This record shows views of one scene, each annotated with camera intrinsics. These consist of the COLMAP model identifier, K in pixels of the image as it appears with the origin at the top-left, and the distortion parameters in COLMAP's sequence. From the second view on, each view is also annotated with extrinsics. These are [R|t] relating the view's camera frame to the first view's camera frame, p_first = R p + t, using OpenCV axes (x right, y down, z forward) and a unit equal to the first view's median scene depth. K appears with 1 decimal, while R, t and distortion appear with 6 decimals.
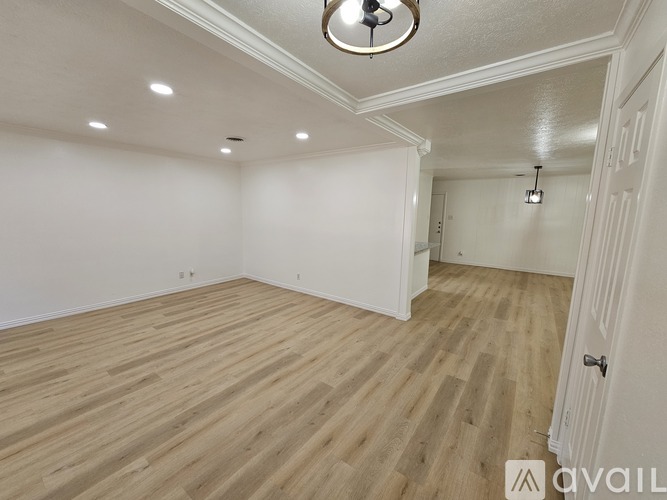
lens RADIAL K [[273.4, 0, 331.0], [0, 273.4, 252.7], [0, 0, 1]] dist [-0.002594, -0.000180]
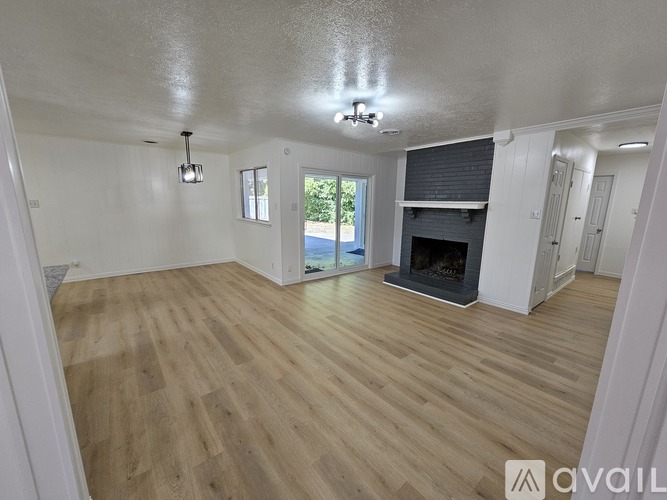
lens RADIAL K [[273.4, 0, 334.1], [0, 273.4, 254.7], [0, 0, 1]] dist [-0.002594, -0.000180]
pose [[0.245058, -0.199928, 0.948670, 0.108570], [0.133368, 0.976156, 0.171269, -0.087139], [-0.960291, 0.084552, 0.265879, 0.604502]]
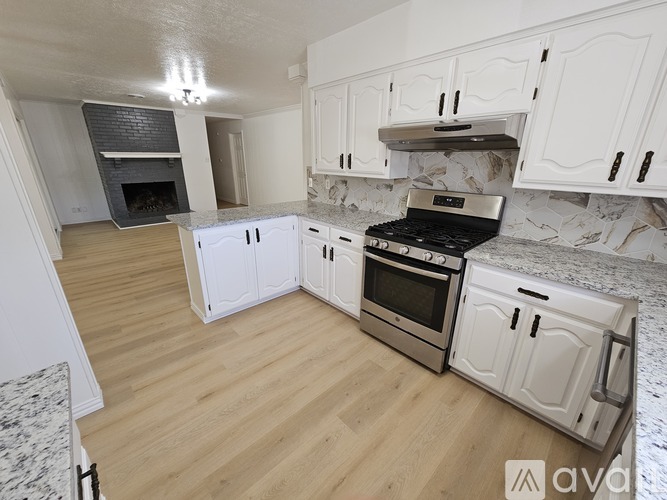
lens RADIAL K [[273.4, 0, 336.4], [0, 273.4, 251.1], [0, 0, 1]] dist [-0.002594, -0.000180]
pose [[-0.986730, -0.072467, 0.145300, 0.038508], [0.003134, 0.886212, 0.463270, -0.260549], [-0.162338, 0.457577, -0.874225, 1.843873]]
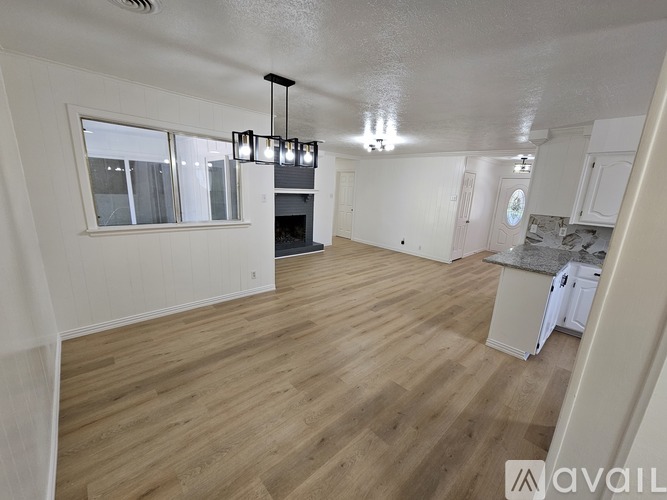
lens RADIAL K [[273.4, 0, 335.0], [0, 273.4, 253.1], [0, 0, 1]] dist [-0.002594, -0.000180]
pose [[-0.983325, -0.095067, 0.155030, 0.789222], [-0.030838, 0.927303, 0.373038, -0.305528], [-0.179223, 0.362037, -0.914772, 2.020538]]
